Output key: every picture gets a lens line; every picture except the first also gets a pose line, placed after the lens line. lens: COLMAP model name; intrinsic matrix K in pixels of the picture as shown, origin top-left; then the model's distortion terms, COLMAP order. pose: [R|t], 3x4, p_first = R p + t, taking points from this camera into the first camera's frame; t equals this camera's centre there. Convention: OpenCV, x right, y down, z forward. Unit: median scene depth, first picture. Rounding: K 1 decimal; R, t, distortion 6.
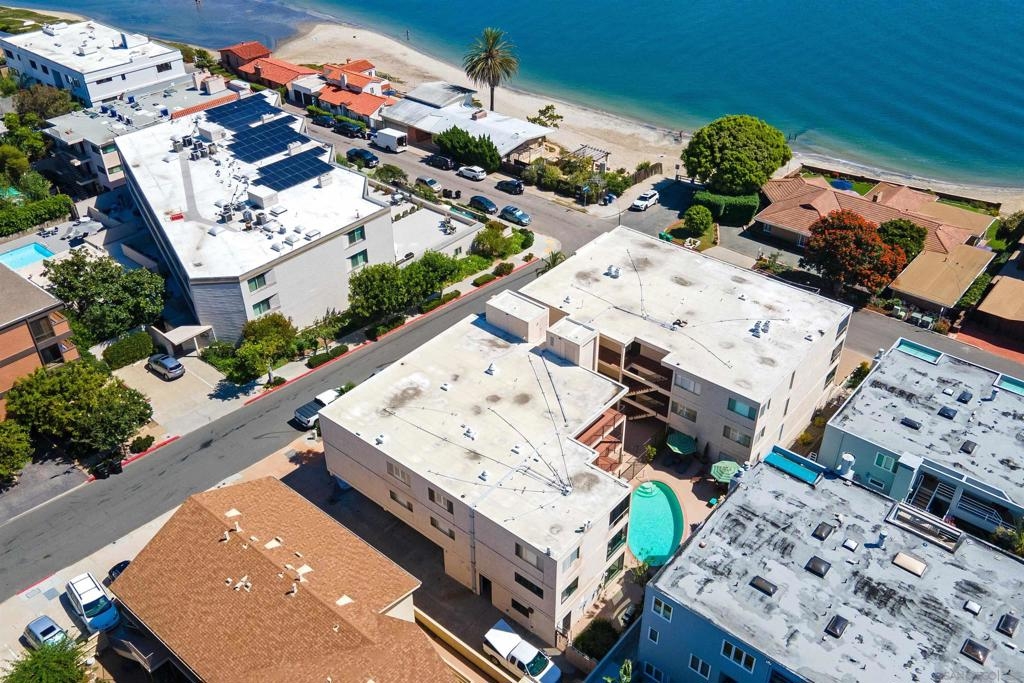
lens RADIAL K [[877.9, 0, 512.0], [0, 877.9, 341.5], [0, 0, 1]] dist [0.047976, -0.010422]
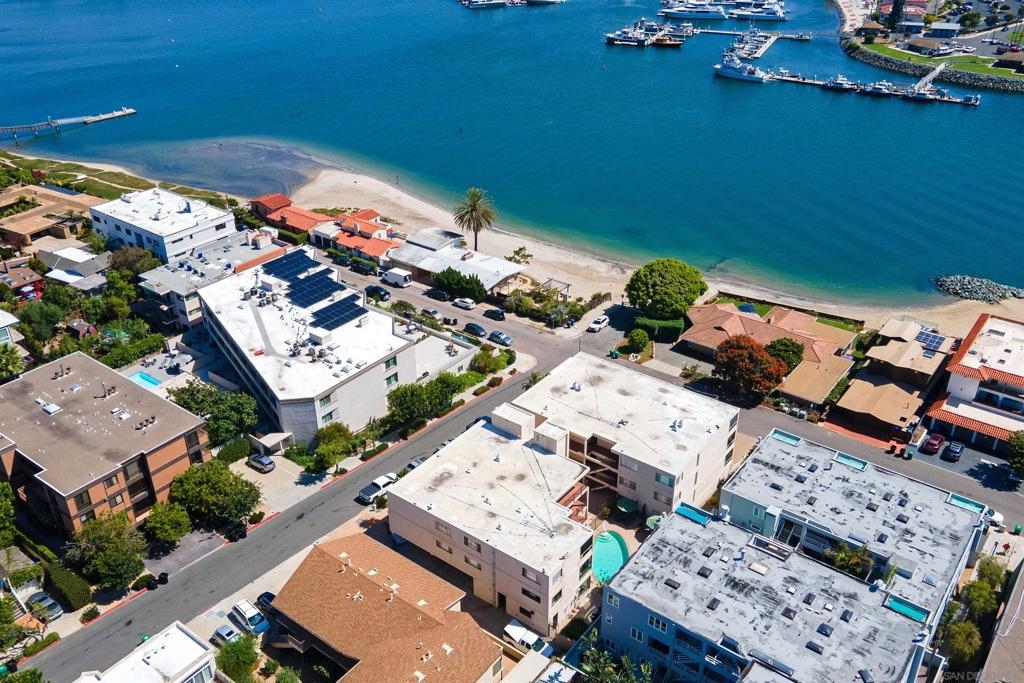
lens RADIAL K [[877.9, 0, 512.0], [0, 877.9, 341.5], [0, 0, 1]] dist [0.047976, -0.010422]
pose [[0.998825, -0.023527, 0.042376, -0.049270], [0.027484, 0.995063, -0.095360, -0.019086], [-0.039923, 0.096412, 0.994540, -0.426808]]
